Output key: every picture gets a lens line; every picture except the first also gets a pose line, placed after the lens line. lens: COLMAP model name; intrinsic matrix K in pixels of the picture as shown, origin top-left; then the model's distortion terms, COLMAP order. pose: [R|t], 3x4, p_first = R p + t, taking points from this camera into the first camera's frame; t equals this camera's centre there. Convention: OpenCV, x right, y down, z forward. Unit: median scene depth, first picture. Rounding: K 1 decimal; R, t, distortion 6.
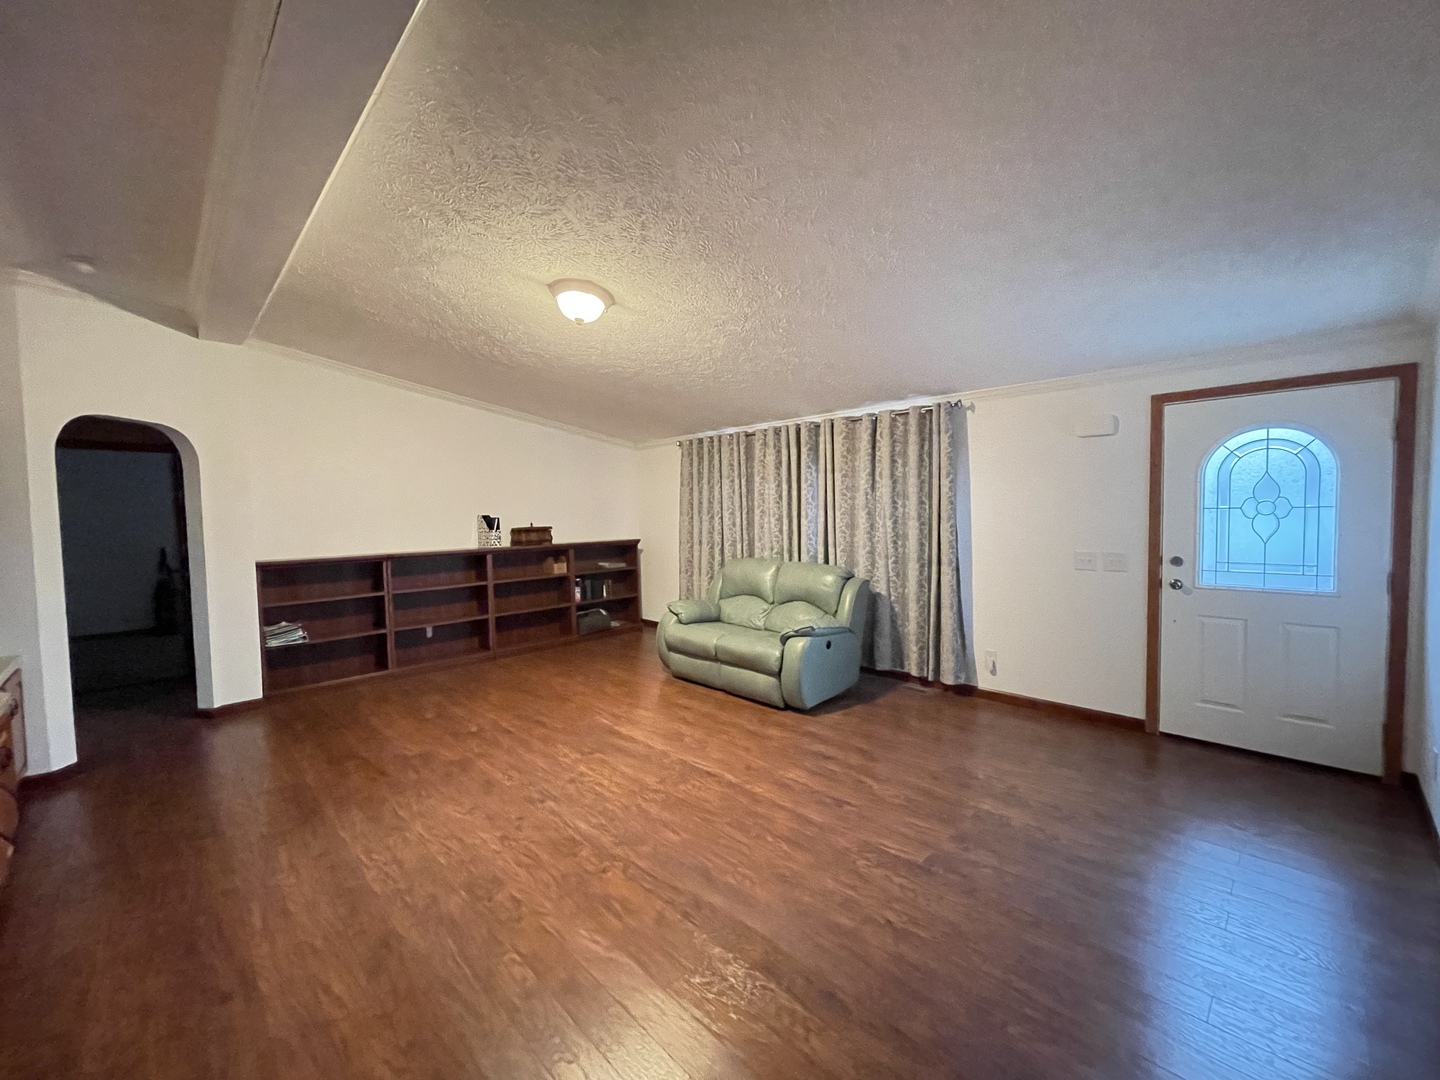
lens RADIAL K [[582.3, 0, 714.5], [0, 582.3, 537.8], [0, 0, 1]] dist [0.002622, -0.001888]
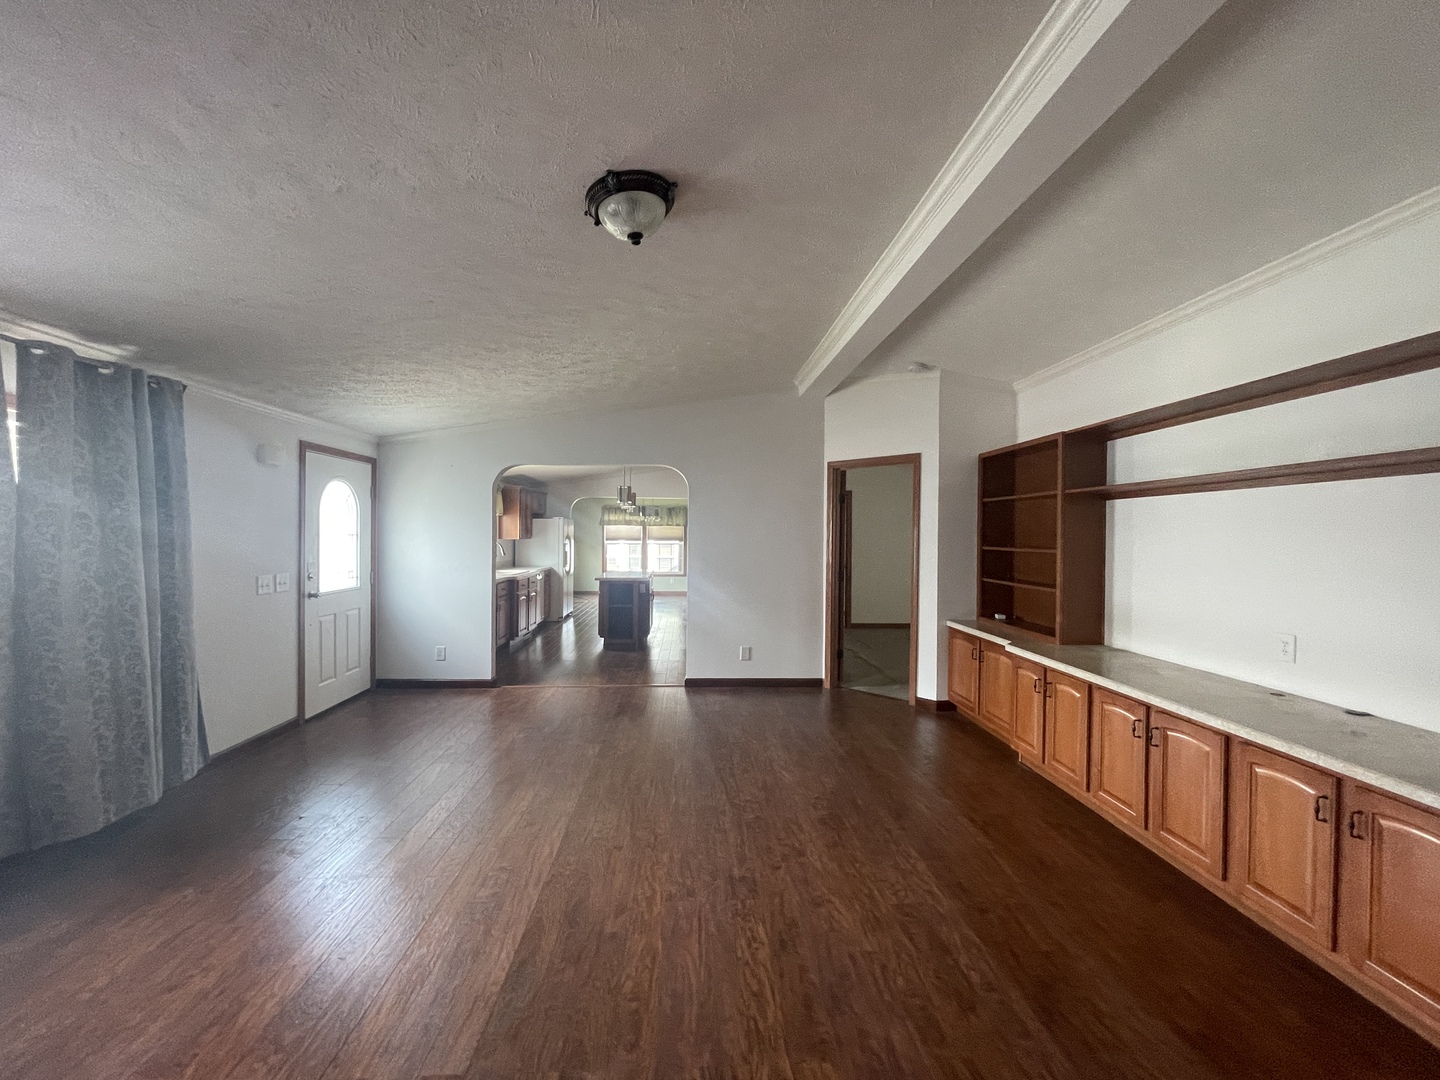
lens RADIAL K [[582.3, 0, 710.3], [0, 582.3, 542.5], [0, 0, 1]] dist [0.002622, -0.001888]
pose [[-0.740238, 0.004792, 0.672328, -0.694899], [0.039455, 0.998561, 0.036323, -0.045920], [-0.671187, 0.053414, -0.739362, 1.371251]]
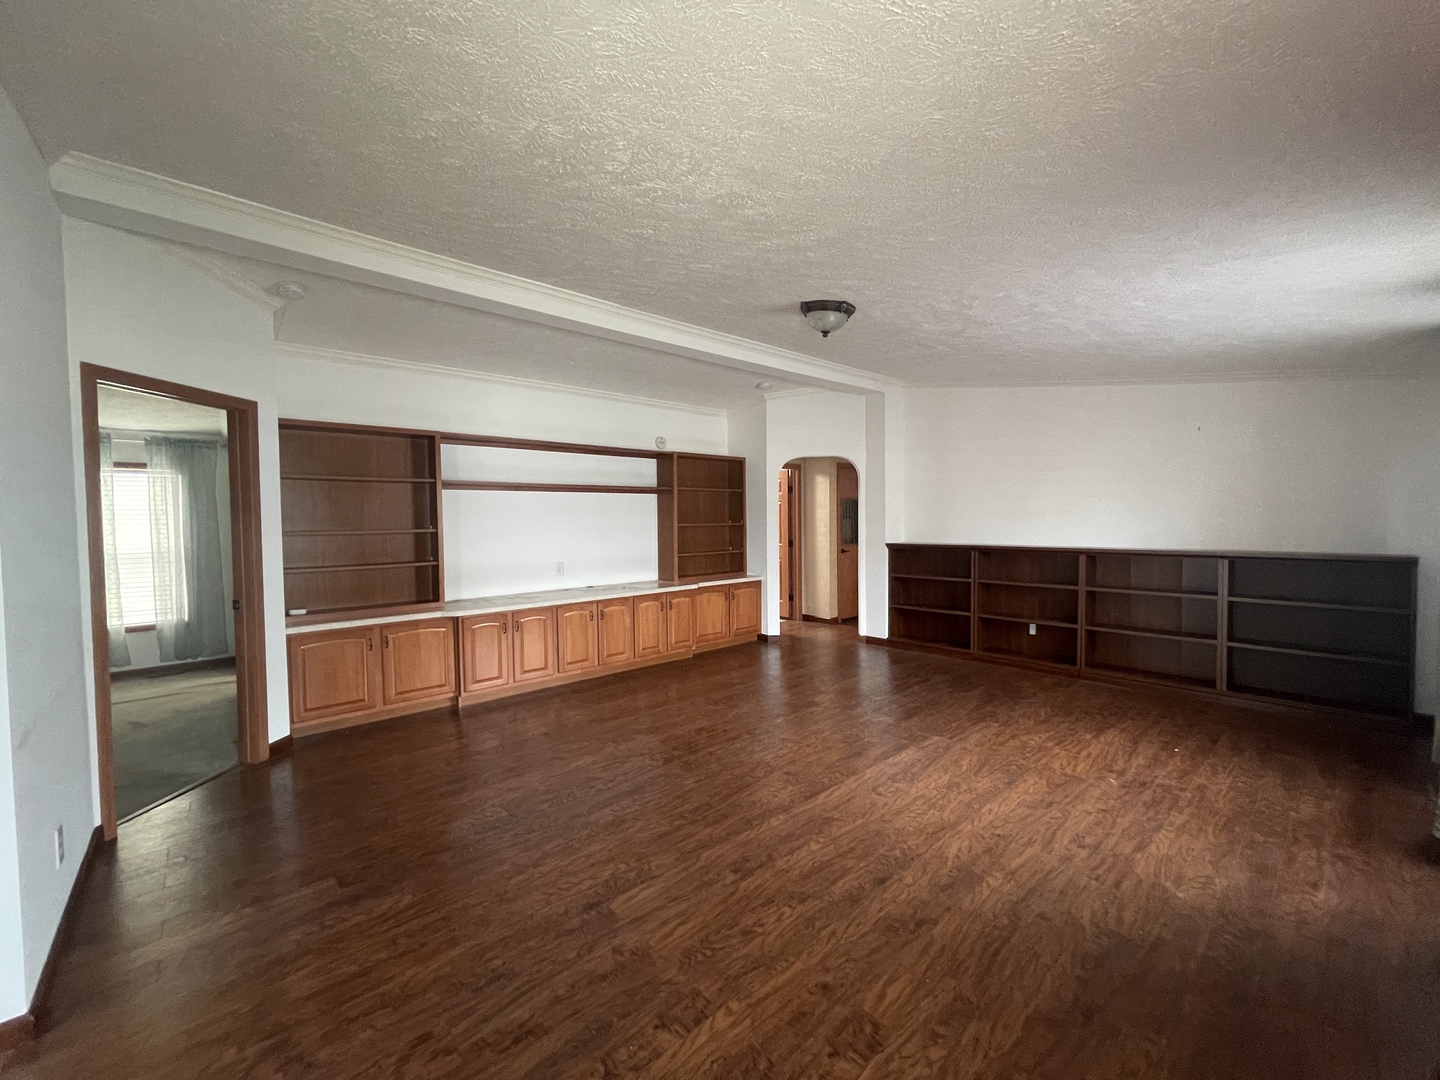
lens RADIAL K [[582.3, 0, 708.4], [0, 582.3, 537.9], [0, 0, 1]] dist [0.002622, -0.001888]
pose [[-0.045784, 0.055259, -0.997422, 0.829417], [-0.036588, 0.997706, 0.056954, -0.044415], [0.998281, 0.039101, -0.043657, 0.804115]]
